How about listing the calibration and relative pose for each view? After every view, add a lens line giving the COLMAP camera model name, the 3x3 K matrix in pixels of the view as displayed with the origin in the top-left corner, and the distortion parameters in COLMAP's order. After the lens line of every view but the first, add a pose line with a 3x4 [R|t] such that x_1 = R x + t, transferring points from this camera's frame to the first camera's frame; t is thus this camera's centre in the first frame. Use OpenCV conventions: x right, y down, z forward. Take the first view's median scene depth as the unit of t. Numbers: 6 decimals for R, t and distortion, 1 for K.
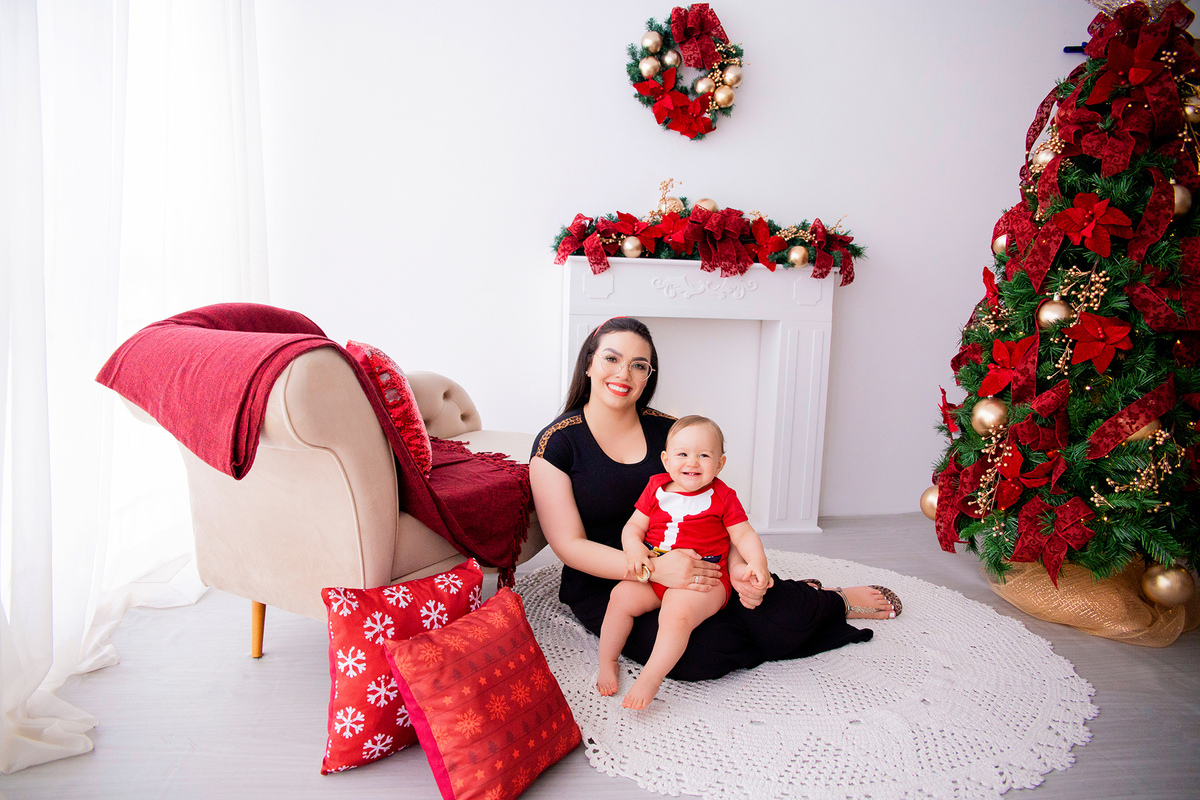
lens RADIAL K [[808.7, 0, 596.3], [0, 808.7, 363.4], [0, 0, 1]] dist [-0.054787, 0.035105]
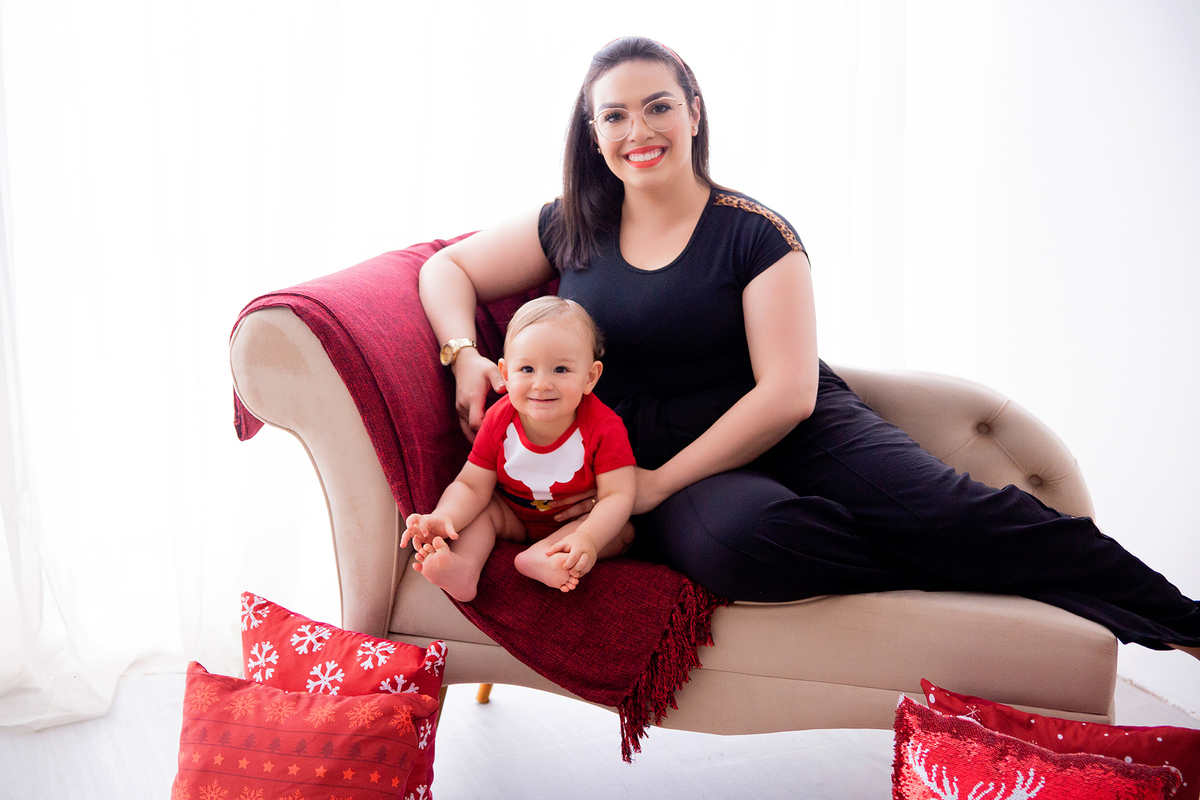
lens RADIAL K [[1911.6, 0, 600.3], [0, 1911.6, 396.0], [0, 0, 1]] dist [0.413503, 0.000000]
pose [[0.257078, 0.199587, -0.945556, 0.780970], [-0.086462, 0.979267, 0.183195, -0.153970], [0.962515, 0.034659, 0.269005, 0.384332]]
